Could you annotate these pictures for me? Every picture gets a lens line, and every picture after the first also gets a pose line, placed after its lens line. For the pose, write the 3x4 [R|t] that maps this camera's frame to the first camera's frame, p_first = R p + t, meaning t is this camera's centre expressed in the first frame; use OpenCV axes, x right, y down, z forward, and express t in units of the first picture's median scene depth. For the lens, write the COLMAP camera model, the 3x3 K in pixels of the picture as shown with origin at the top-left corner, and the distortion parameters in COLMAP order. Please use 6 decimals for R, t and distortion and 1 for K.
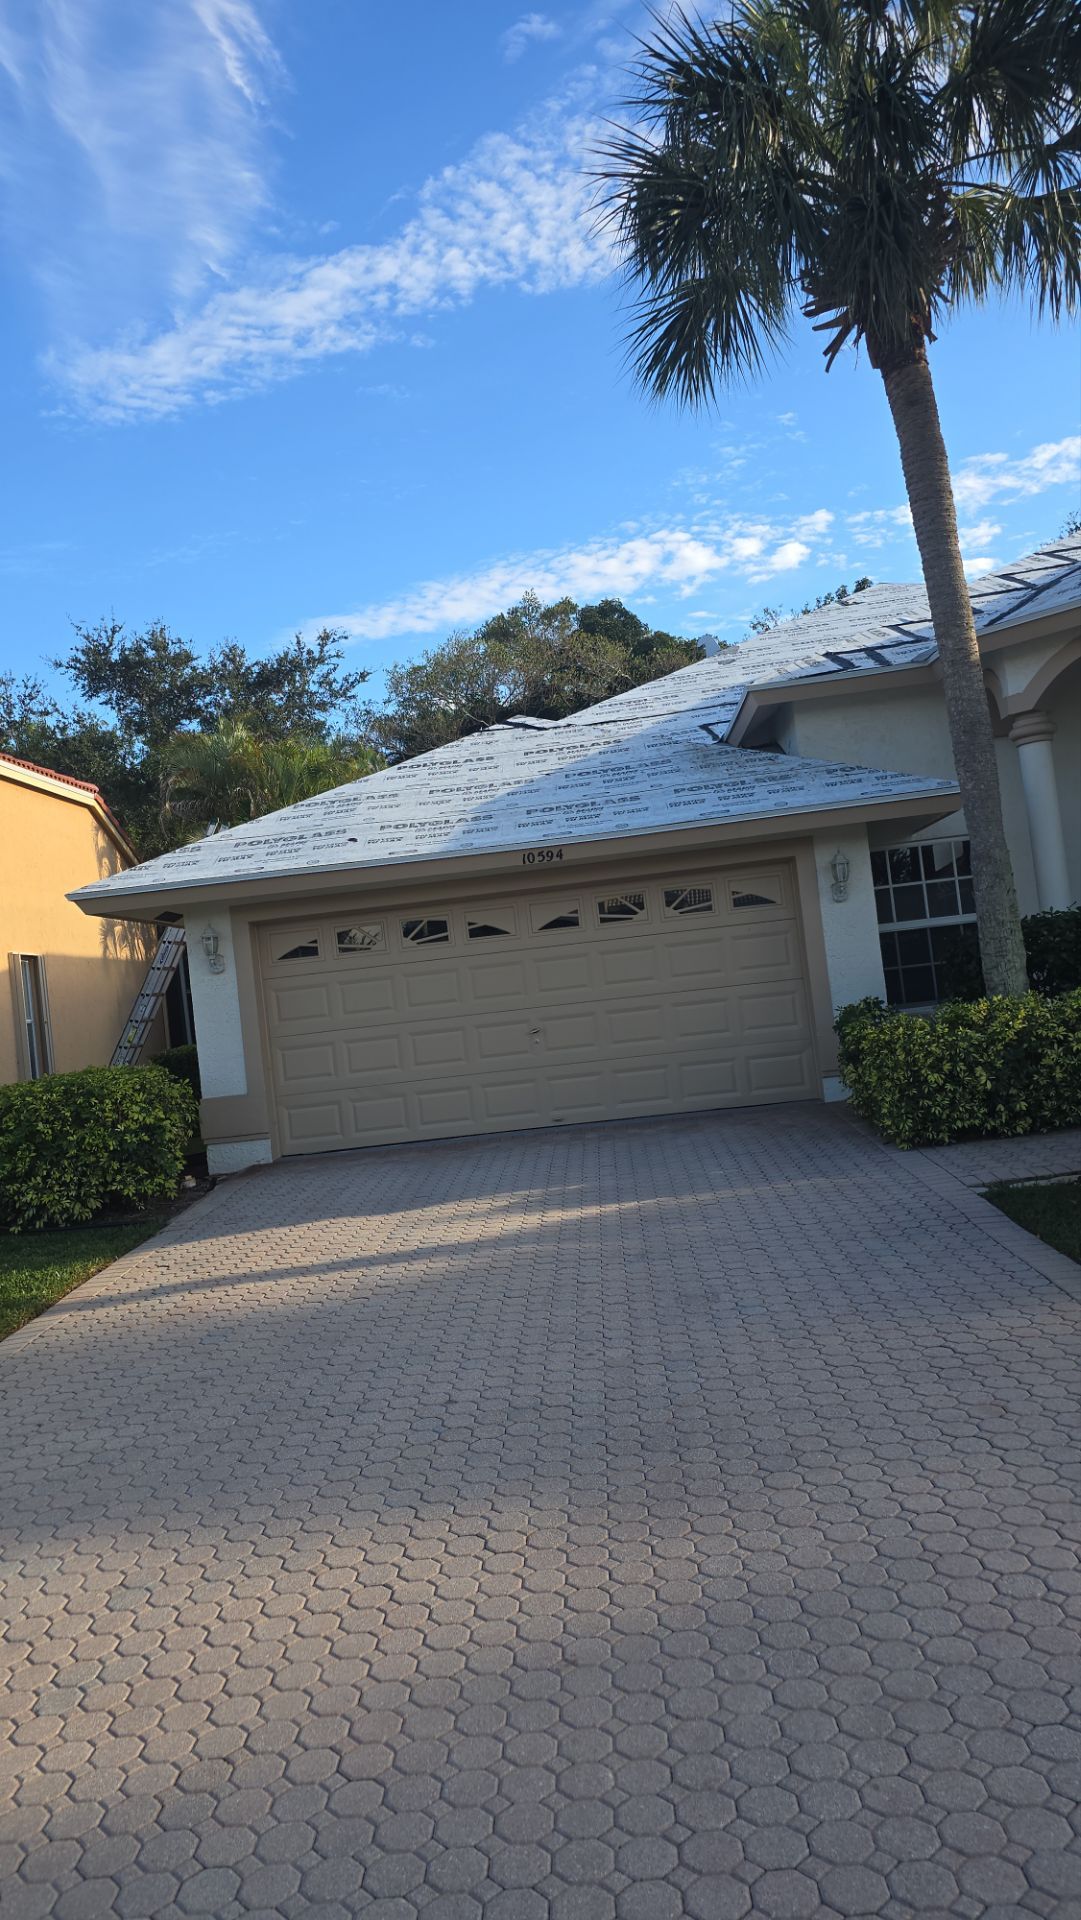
lens RADIAL K [[1269.6, 0, 546.8], [0, 1269.6, 954.0], [0, 0, 1]] dist [0.062194, -0.055897]
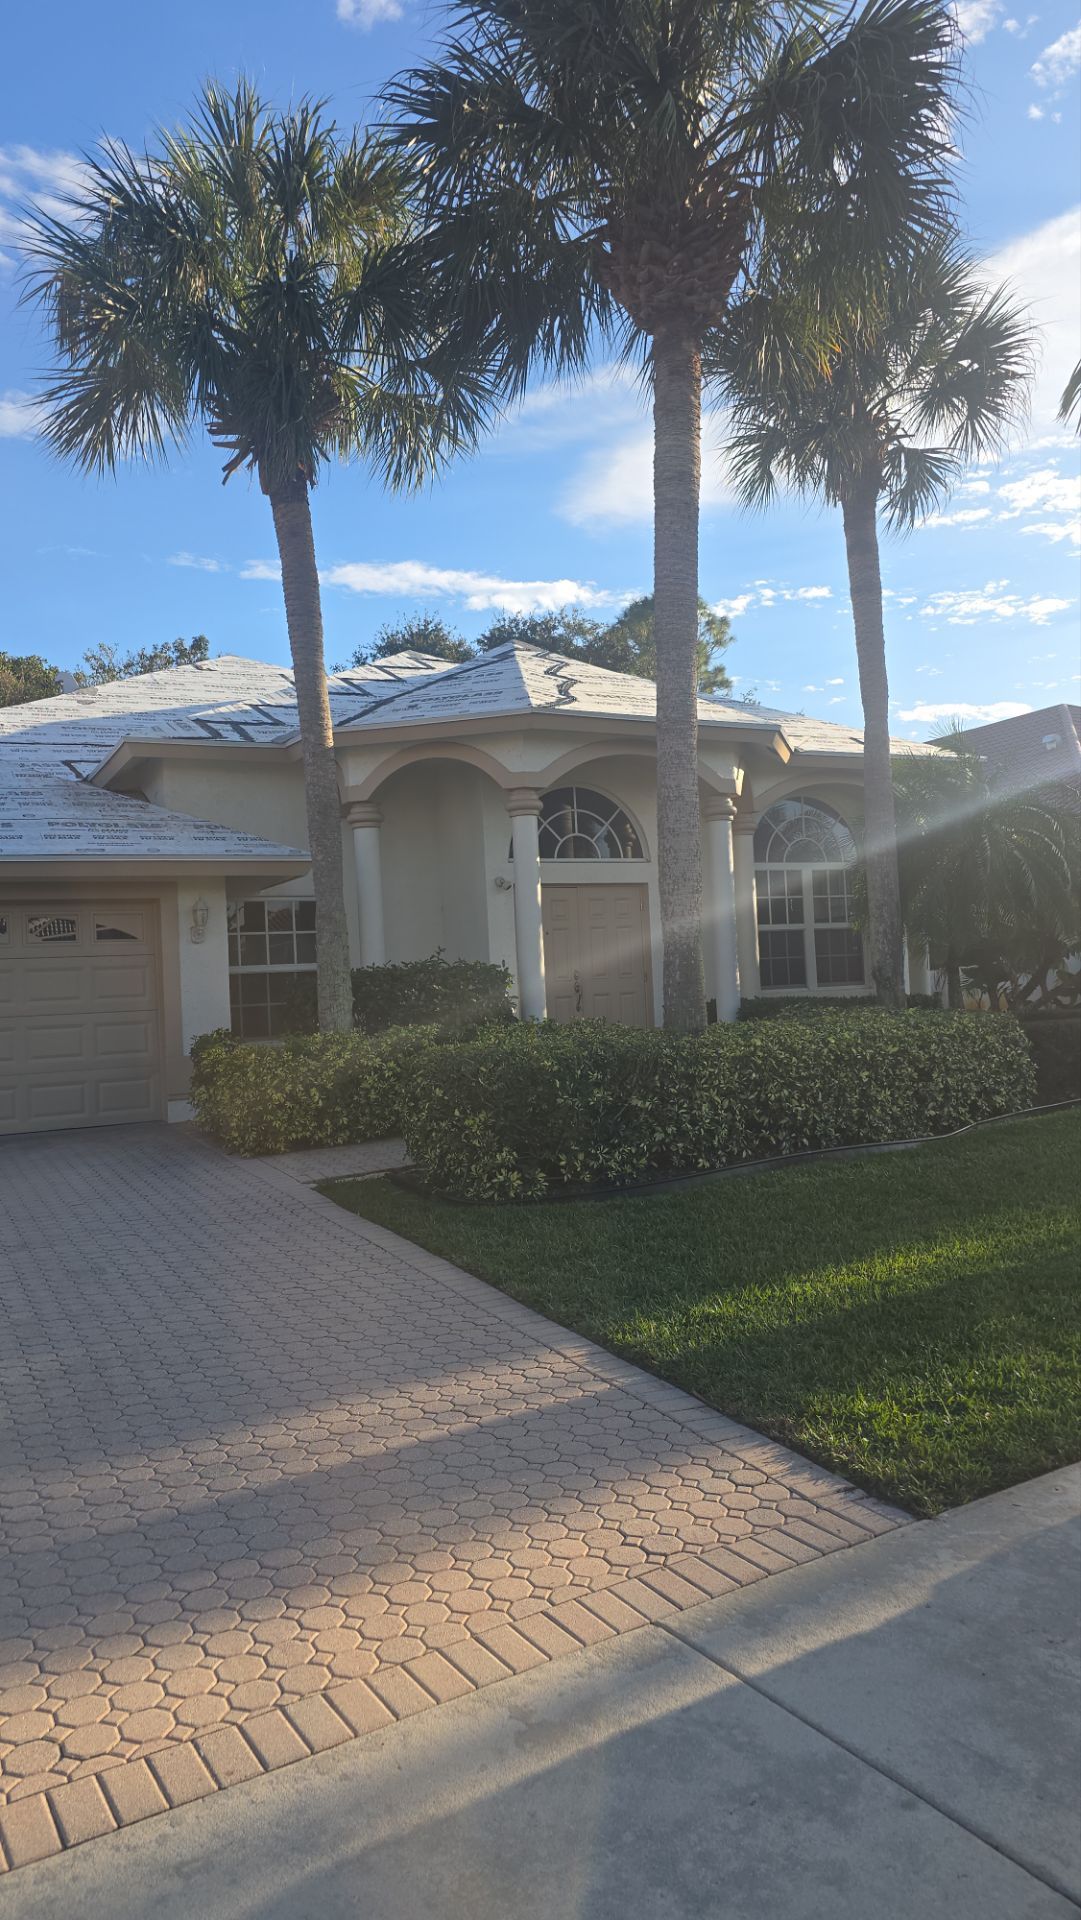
lens RADIAL K [[1269.6, 0, 532.5], [0, 1269.6, 970.4], [0, 0, 1]] dist [0.062194, -0.055897]
pose [[0.860925, 0.078000, 0.502717, -0.099133], [-0.066346, 0.996951, -0.041063, 0.011951], [-0.504387, 0.001999, 0.863475, -0.150967]]
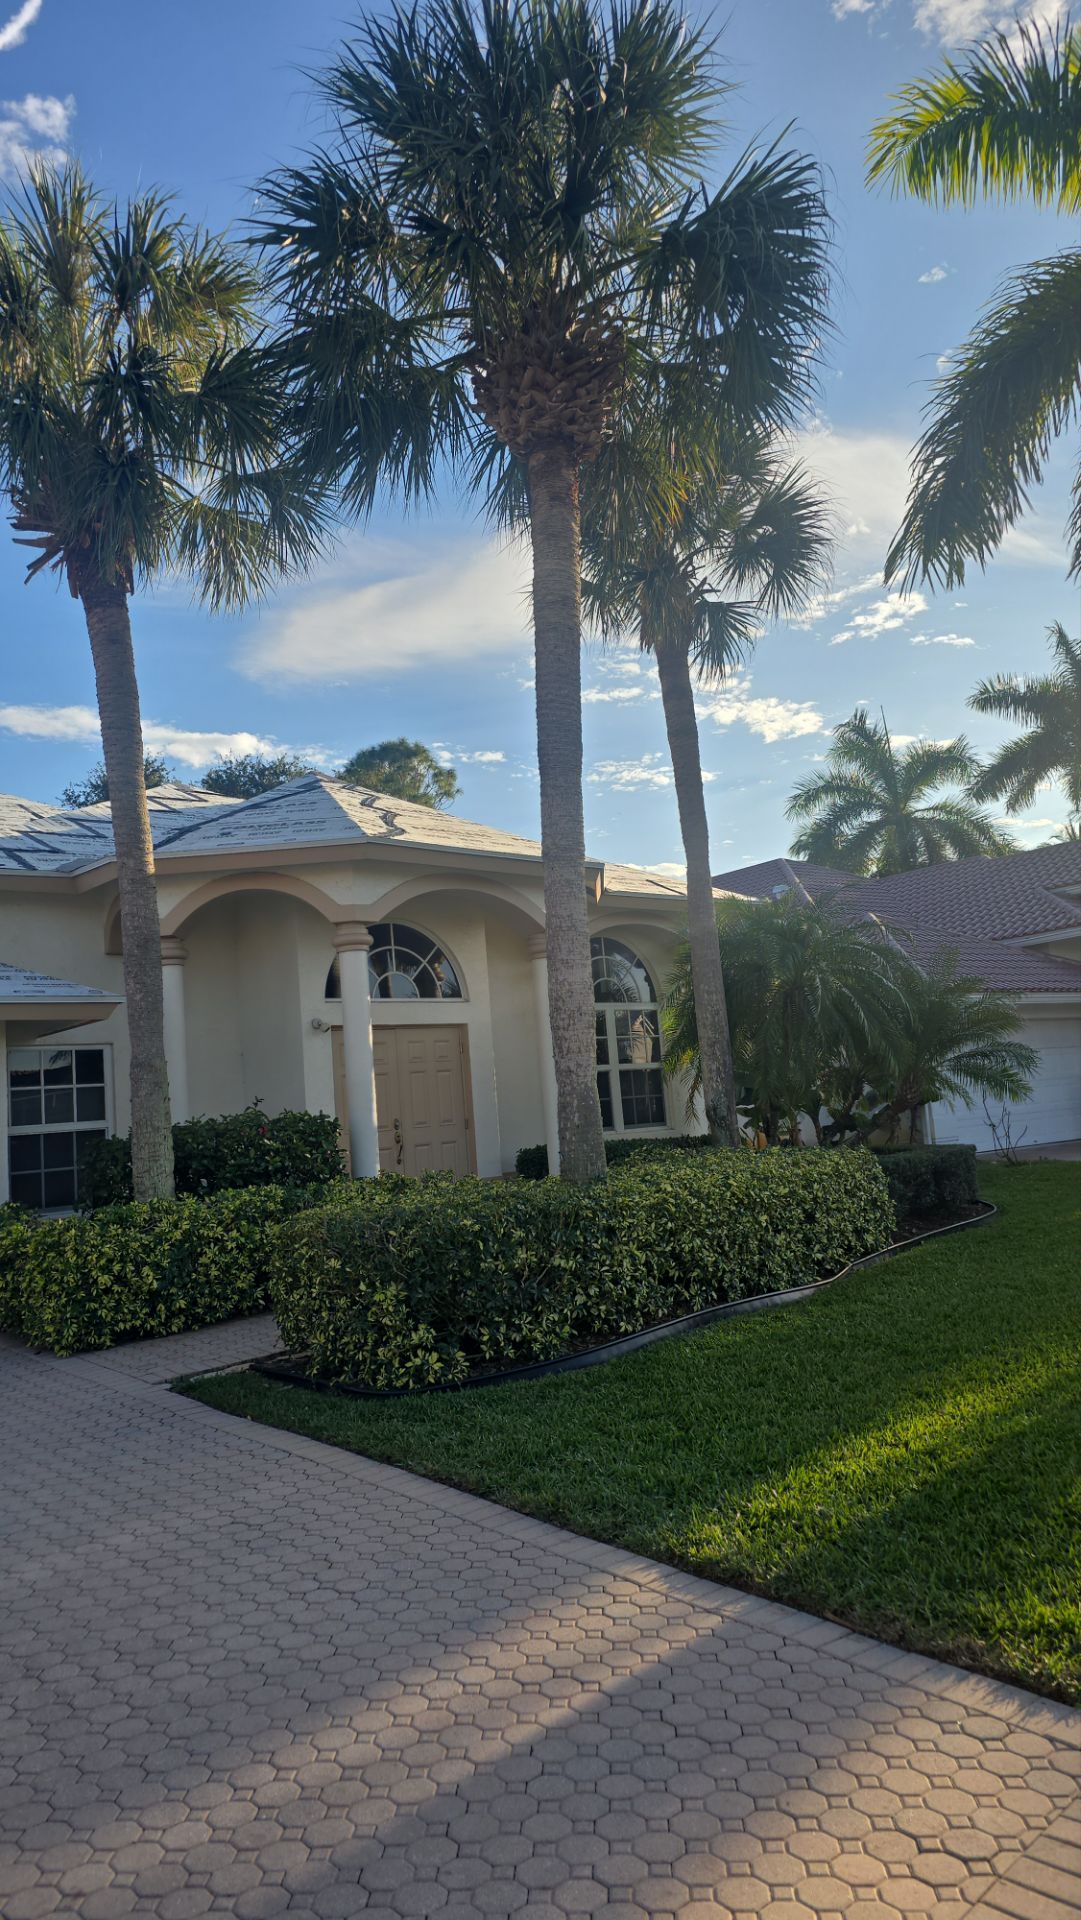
lens RADIAL K [[1269.6, 0, 493.0], [0, 1269.6, 971.7], [0, 0, 1]] dist [0.062194, -0.055897]
pose [[0.723432, 0.136074, 0.676853, -0.187349], [-0.025712, 0.985014, -0.170544, 0.022057], [-0.689916, 0.105974, 0.716090, 0.041803]]
